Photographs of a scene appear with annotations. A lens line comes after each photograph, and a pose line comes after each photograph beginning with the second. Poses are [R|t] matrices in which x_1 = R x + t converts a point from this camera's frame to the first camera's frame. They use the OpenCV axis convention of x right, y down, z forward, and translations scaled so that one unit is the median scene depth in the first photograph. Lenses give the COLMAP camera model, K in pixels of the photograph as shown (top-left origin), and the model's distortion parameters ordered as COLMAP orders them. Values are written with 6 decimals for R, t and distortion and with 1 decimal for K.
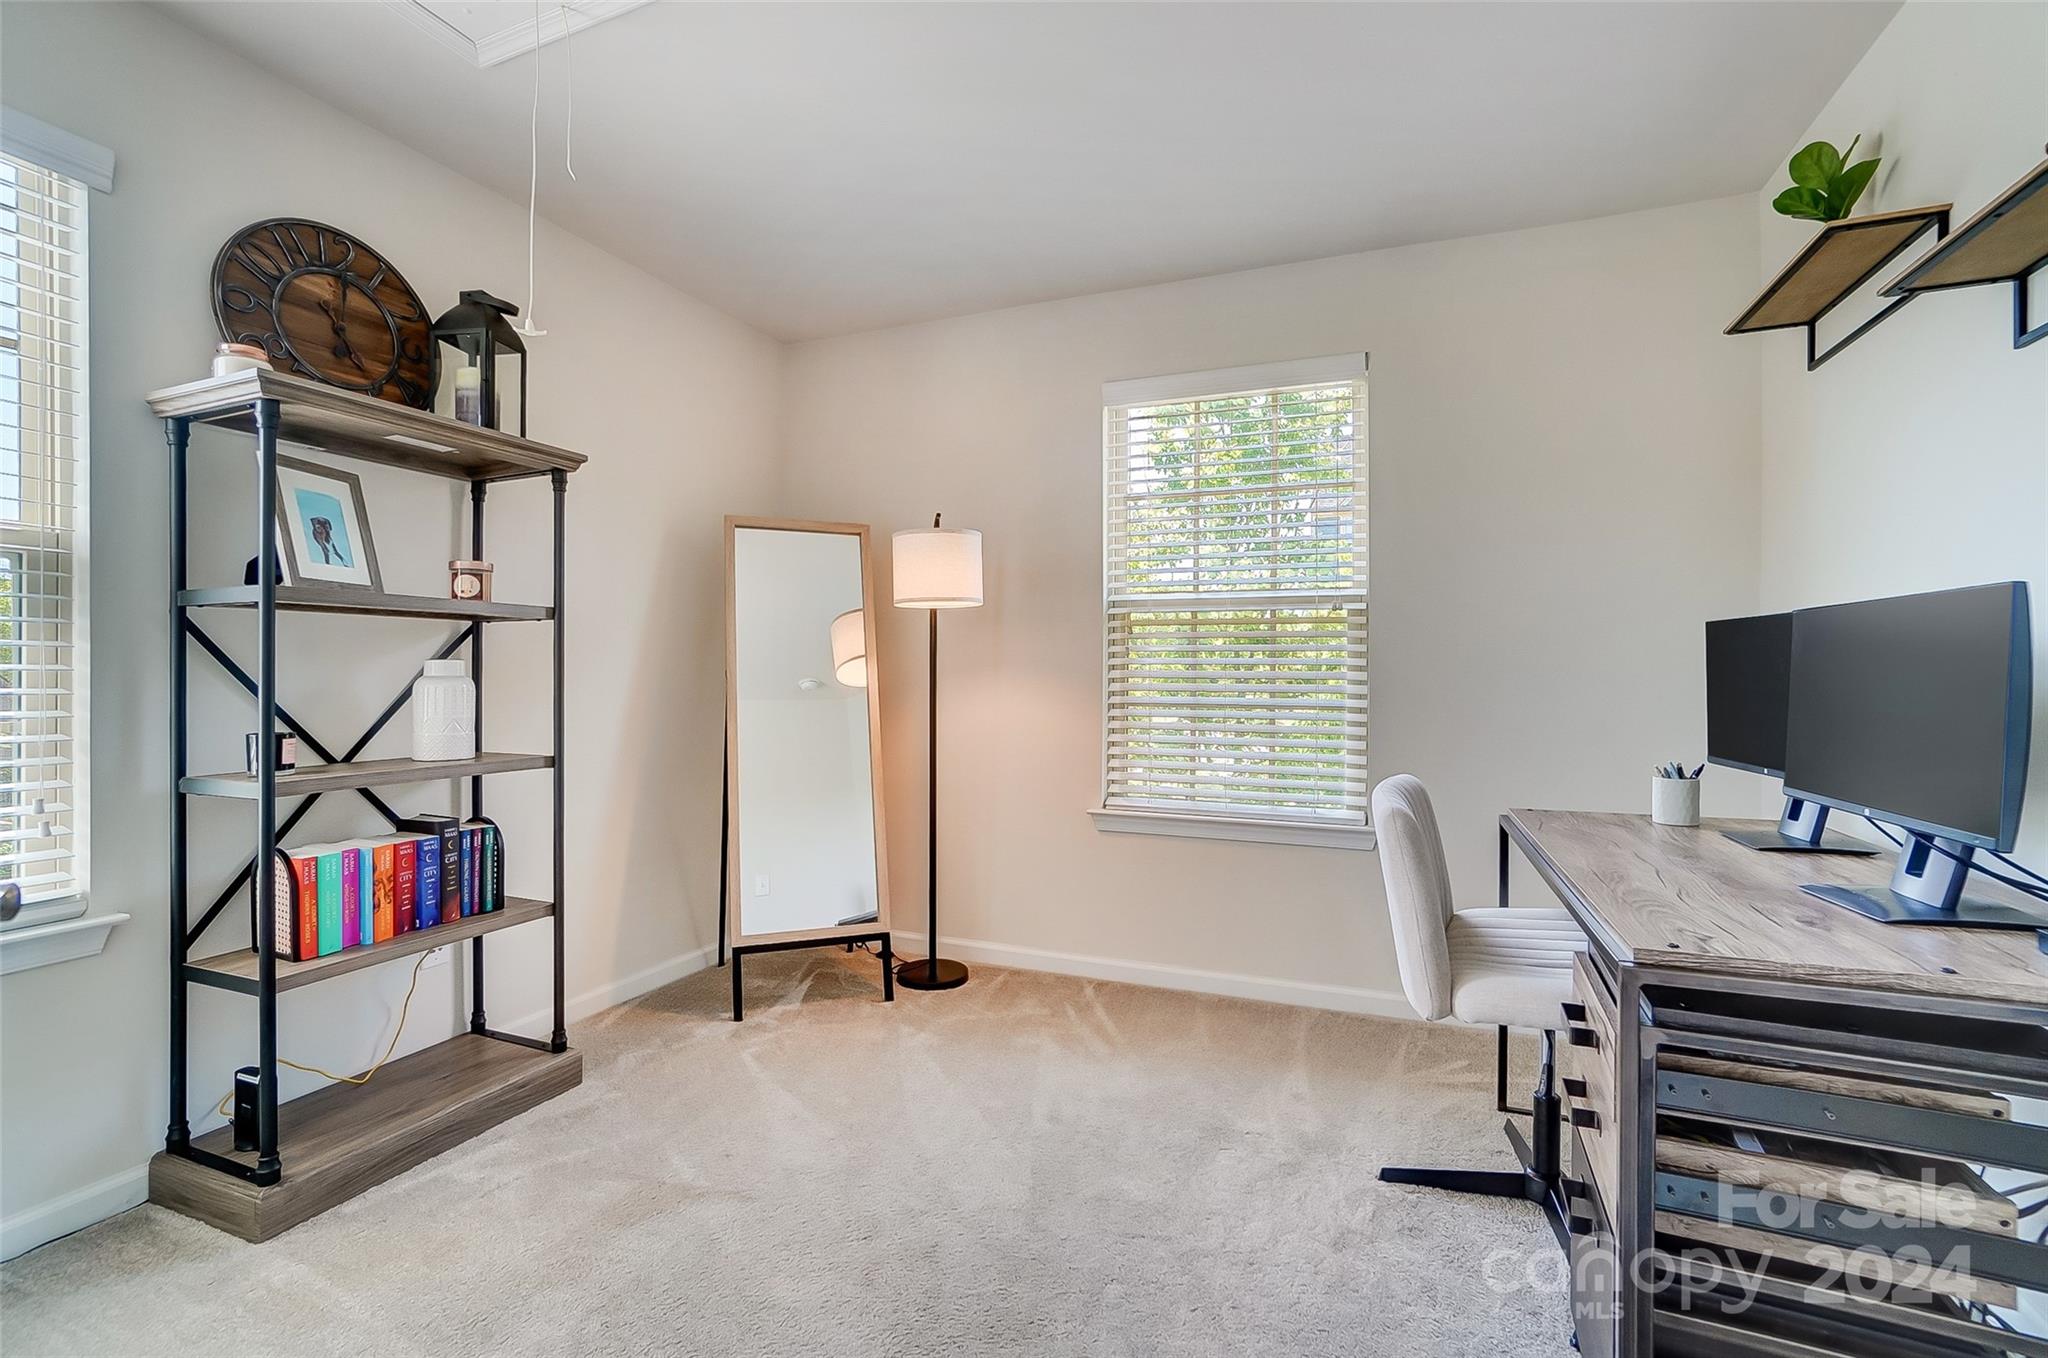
lens RADIAL K [[900.6, 0, 1024.0], [0, 900.6, 679.0], [0, 0, 1]] dist [-0.035737, 0.015002]
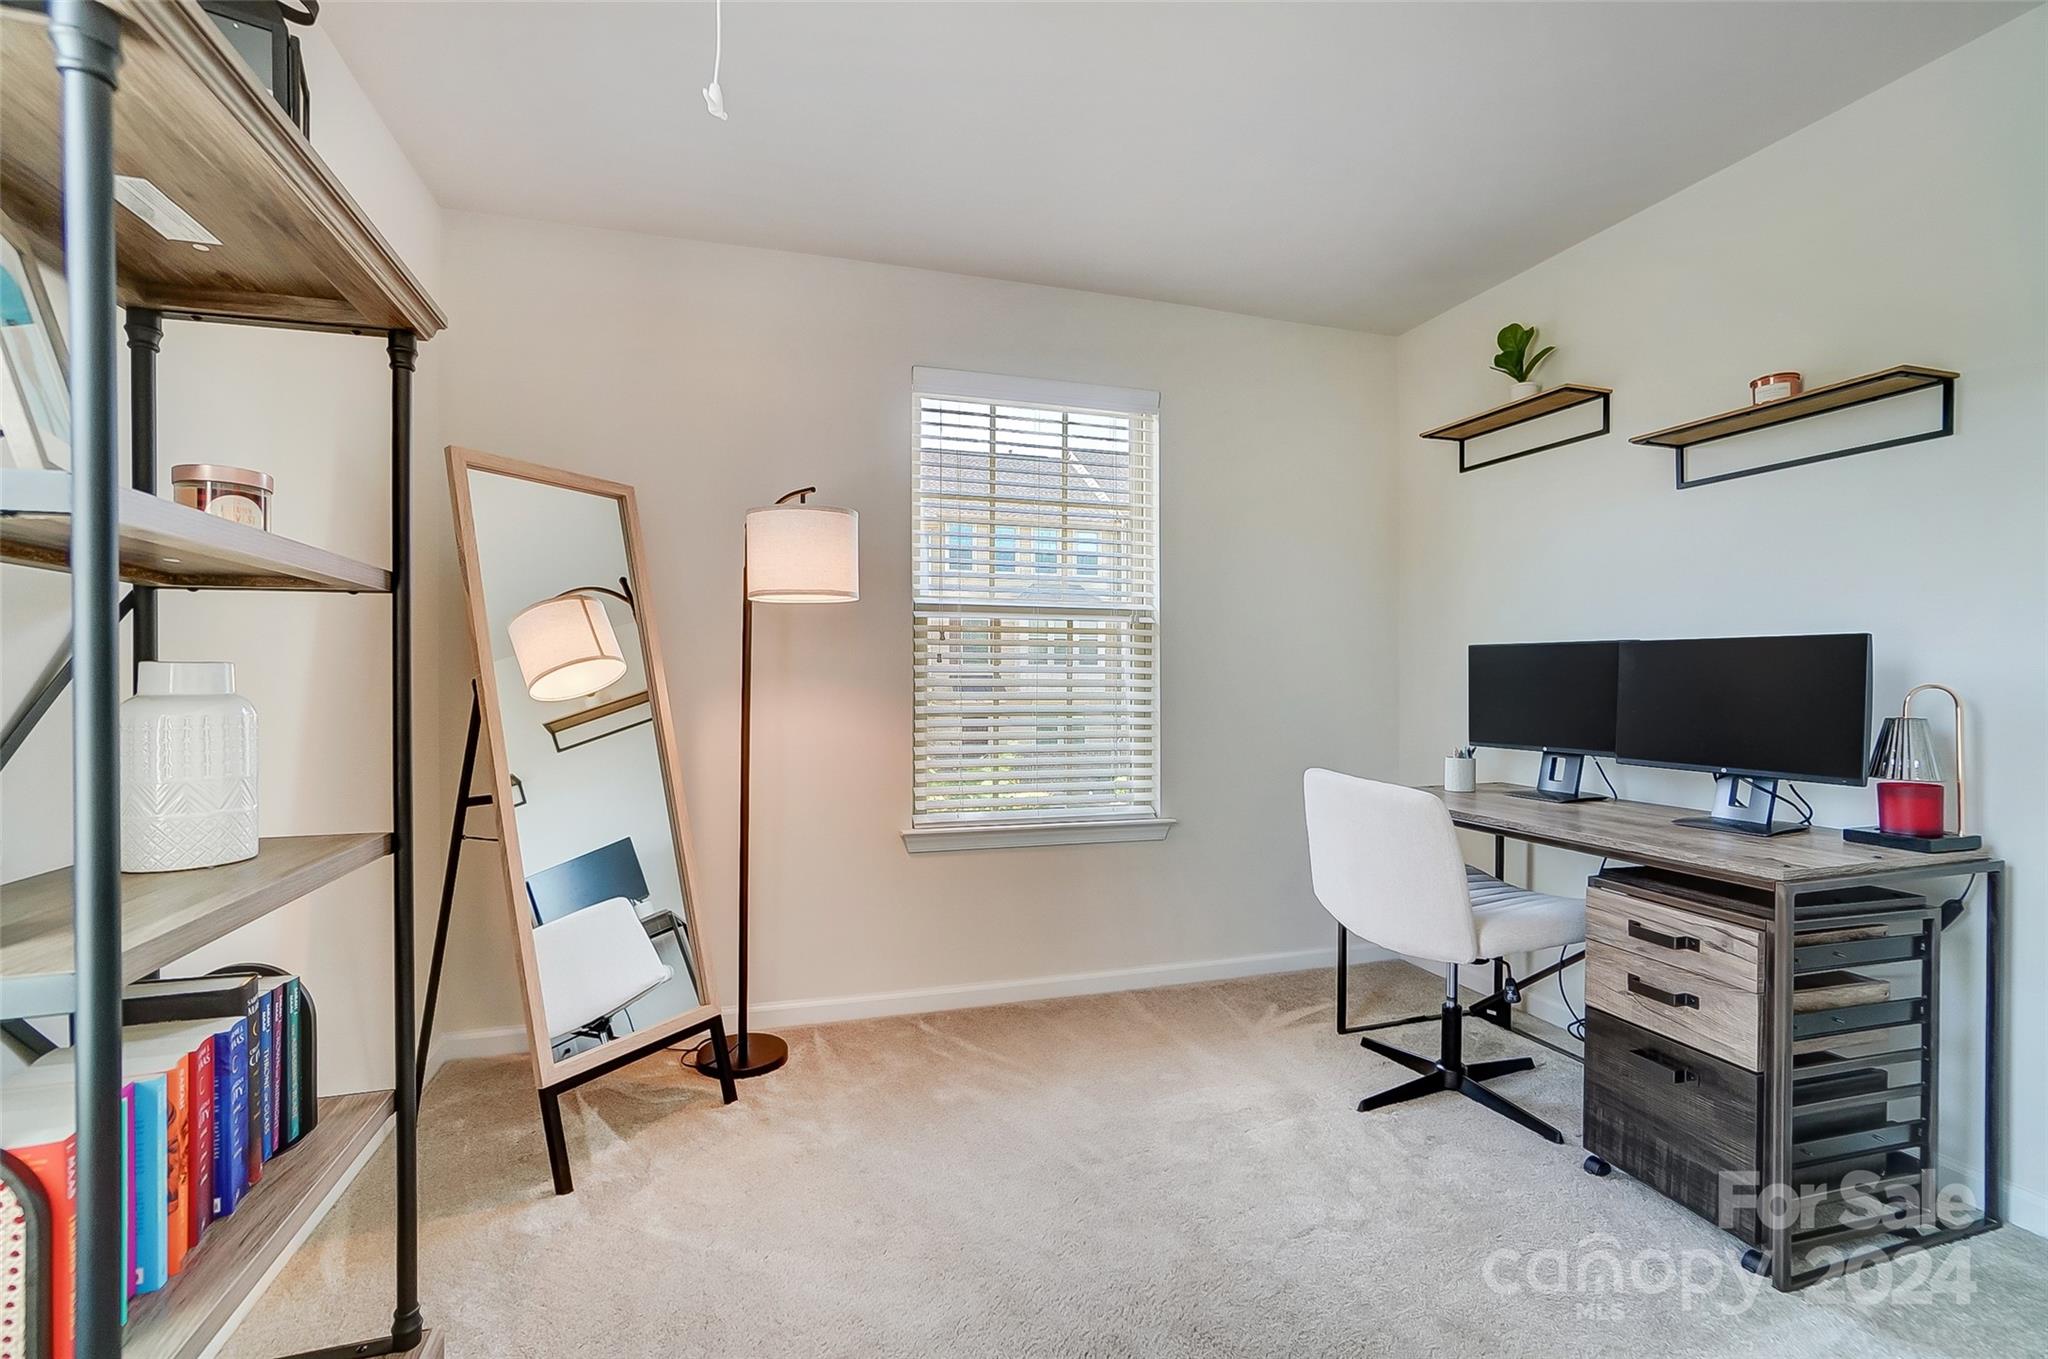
lens RADIAL K [[894.3, 0, 1022.0], [0, 894.3, 683.6], [0, 0, 1]] dist [-0.042413, 0.014866]
pose [[0.773634, -0.004374, 0.633618, -0.570447], [0.002746, 0.999990, 0.003551, -0.009634], [-0.633627, -0.001007, 0.773638, 0.312905]]
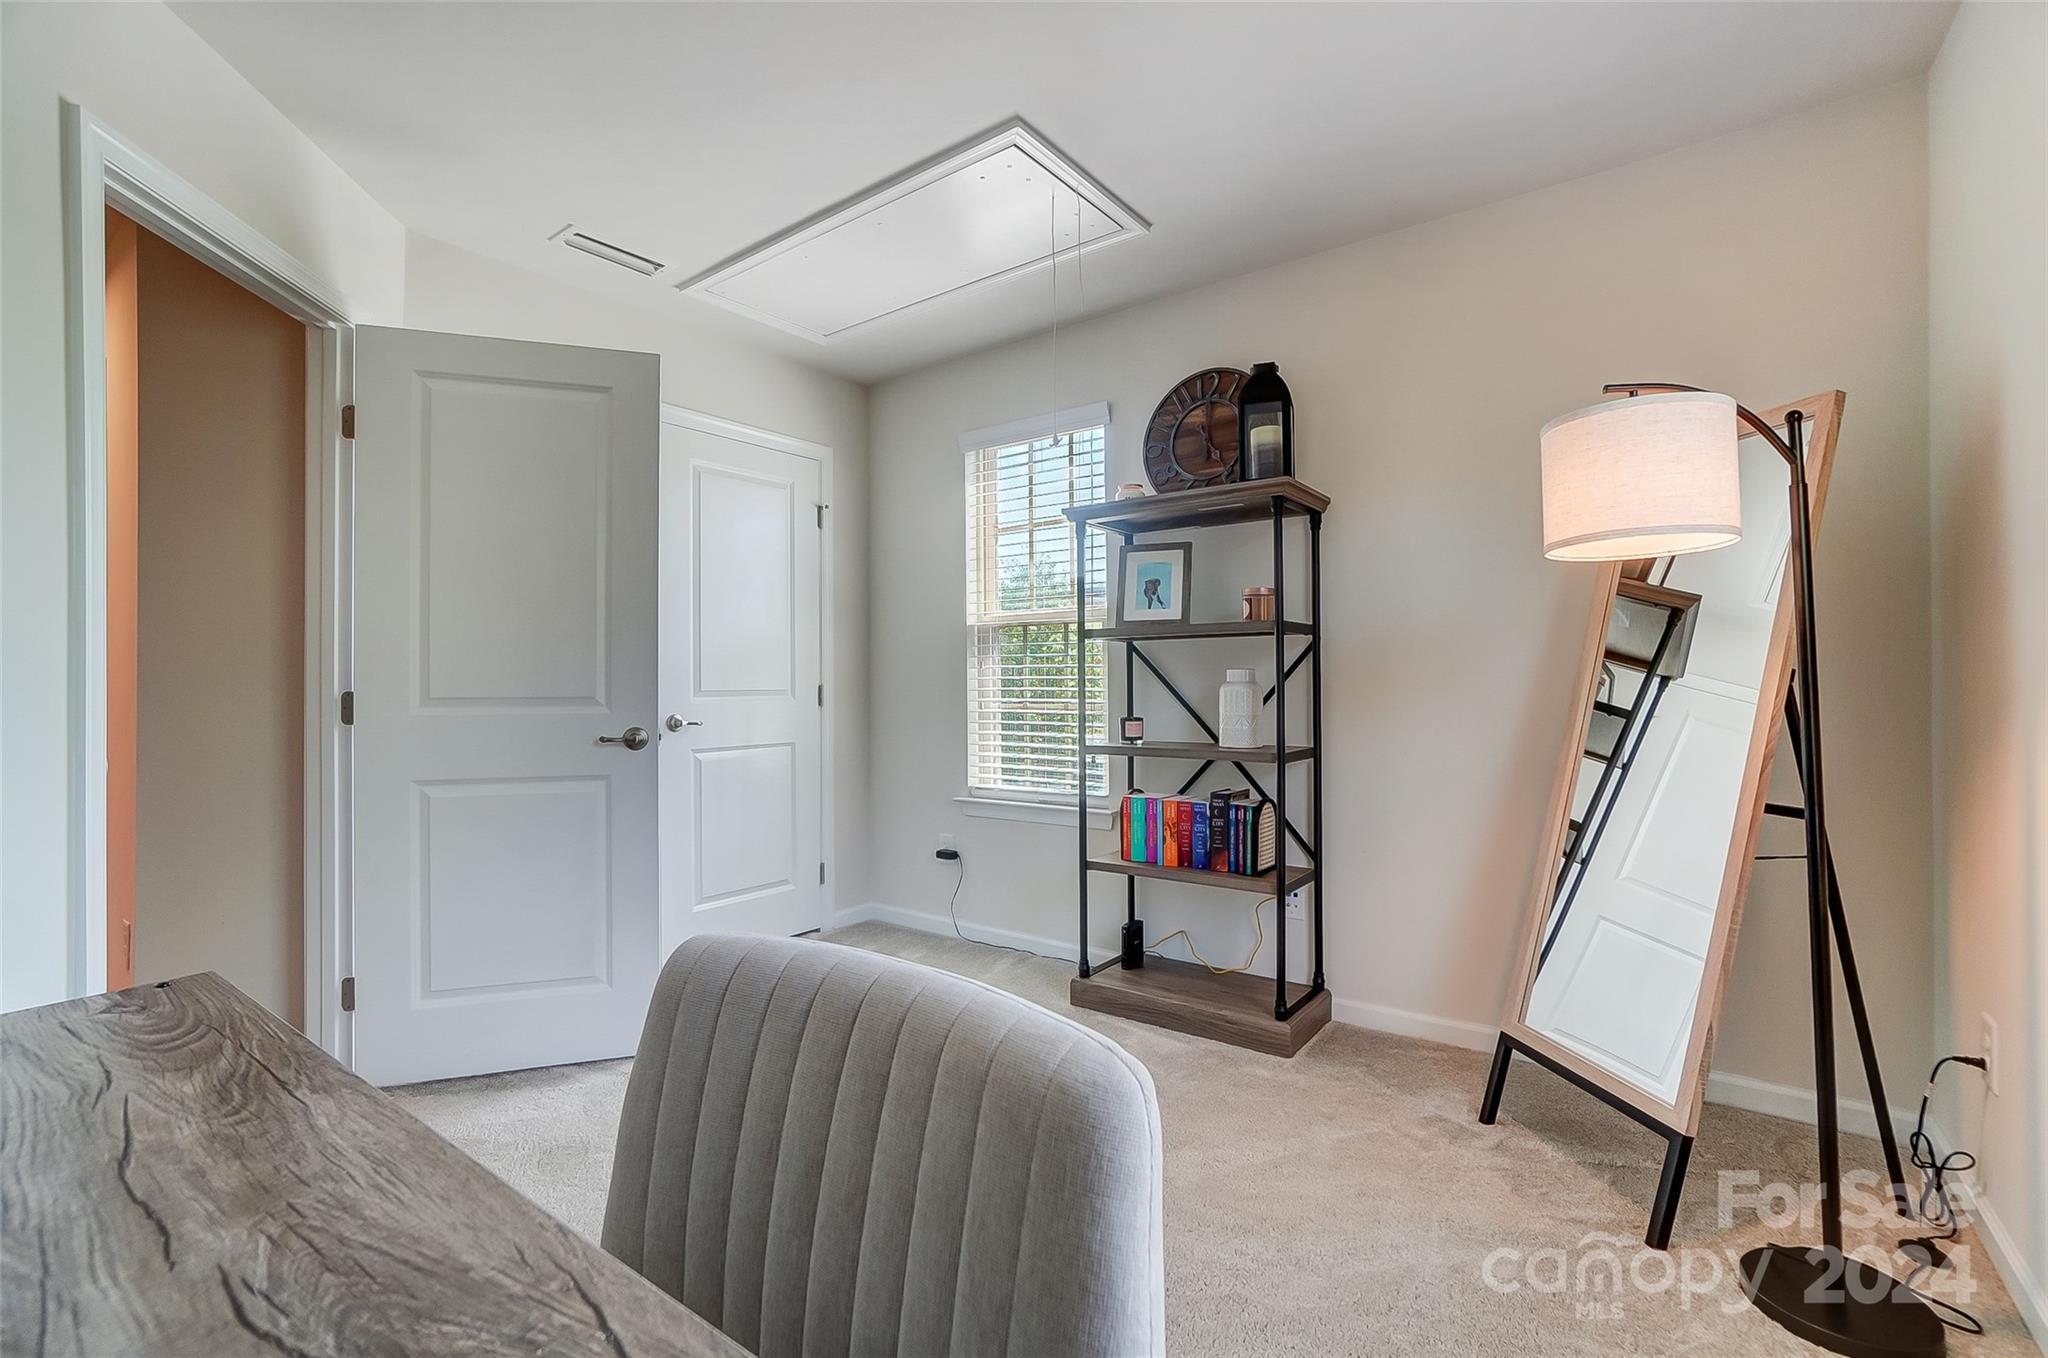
lens RADIAL K [[900.6, 0, 1024.0], [0, 900.6, 679.0], [0, 0, 1]] dist [-0.035737, 0.015002]
pose [[-0.252617, 0.003270, -0.967561, 0.637903], [0.004106, 0.999989, 0.002308, -0.011180], [0.967558, -0.003390, -0.252628, 0.974092]]
